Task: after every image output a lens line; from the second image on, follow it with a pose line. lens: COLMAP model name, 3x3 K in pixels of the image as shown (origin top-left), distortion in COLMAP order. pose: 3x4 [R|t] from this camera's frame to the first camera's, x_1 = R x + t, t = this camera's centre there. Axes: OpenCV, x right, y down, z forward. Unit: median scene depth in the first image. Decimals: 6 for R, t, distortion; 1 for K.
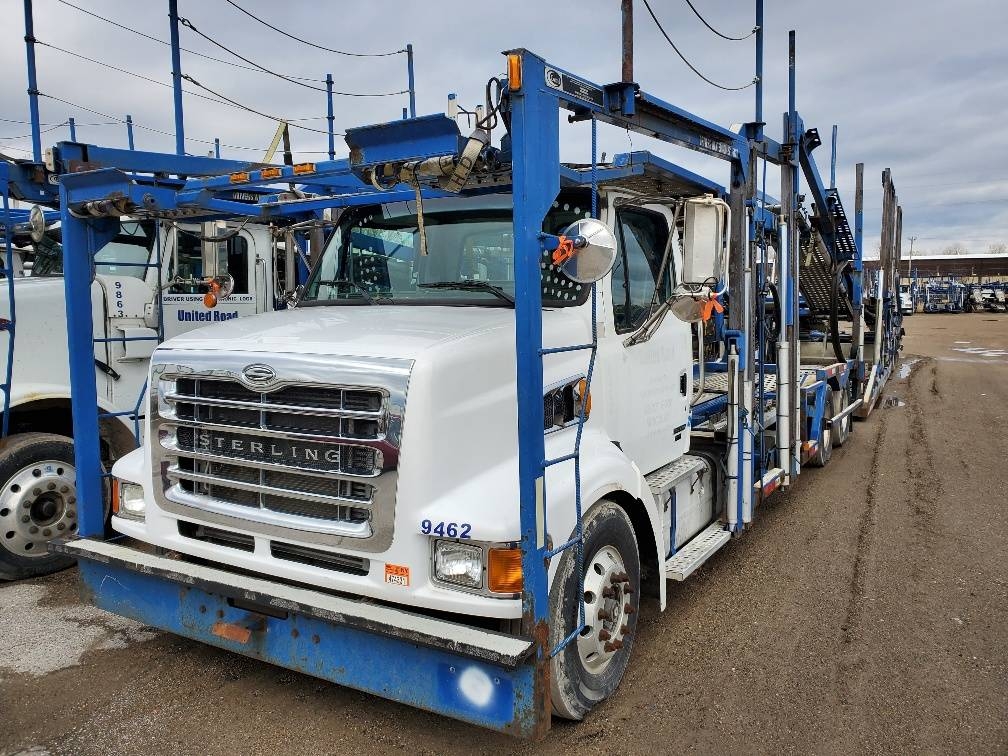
lens RADIAL K [[757.0, 0, 519.0], [0, 757.0, 371.2], [0, 0, 1]] dist [0.011671, 0.005967]
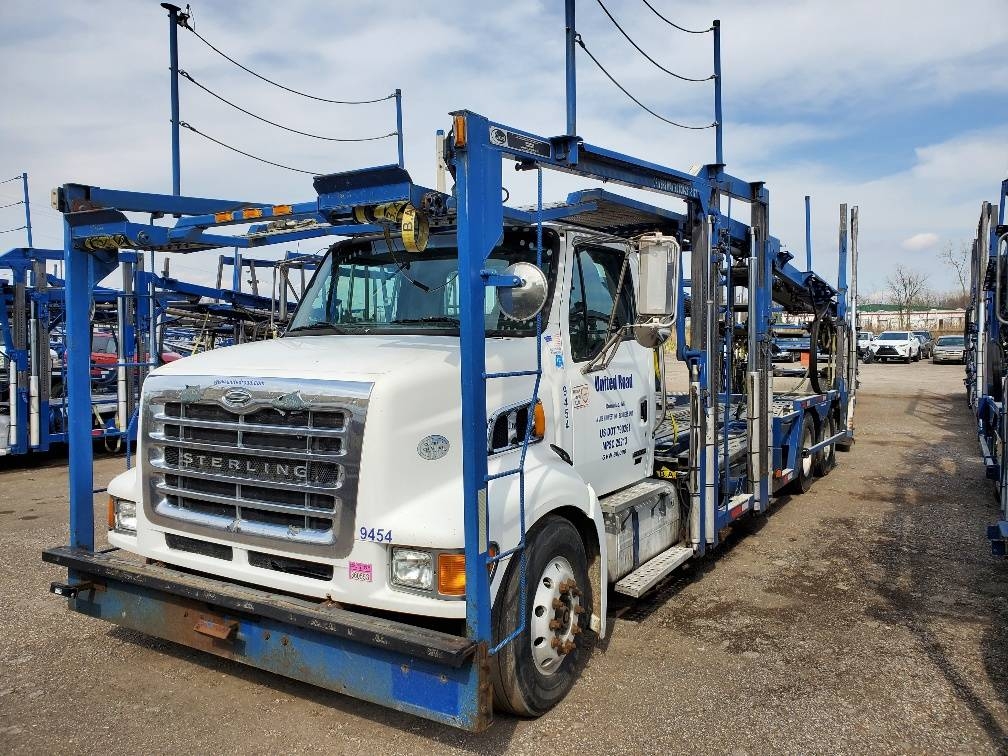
lens RADIAL K [[757.0, 0, 504.8], [0, 757.0, 374.5], [0, 0, 1]] dist [0.011671, 0.005967]
pose [[0.999830, 0.002858, -0.018212, 0.064818], [-0.003527, 0.999316, -0.036806, 0.010358], [0.018095, 0.036864, 0.999156, -0.094605]]
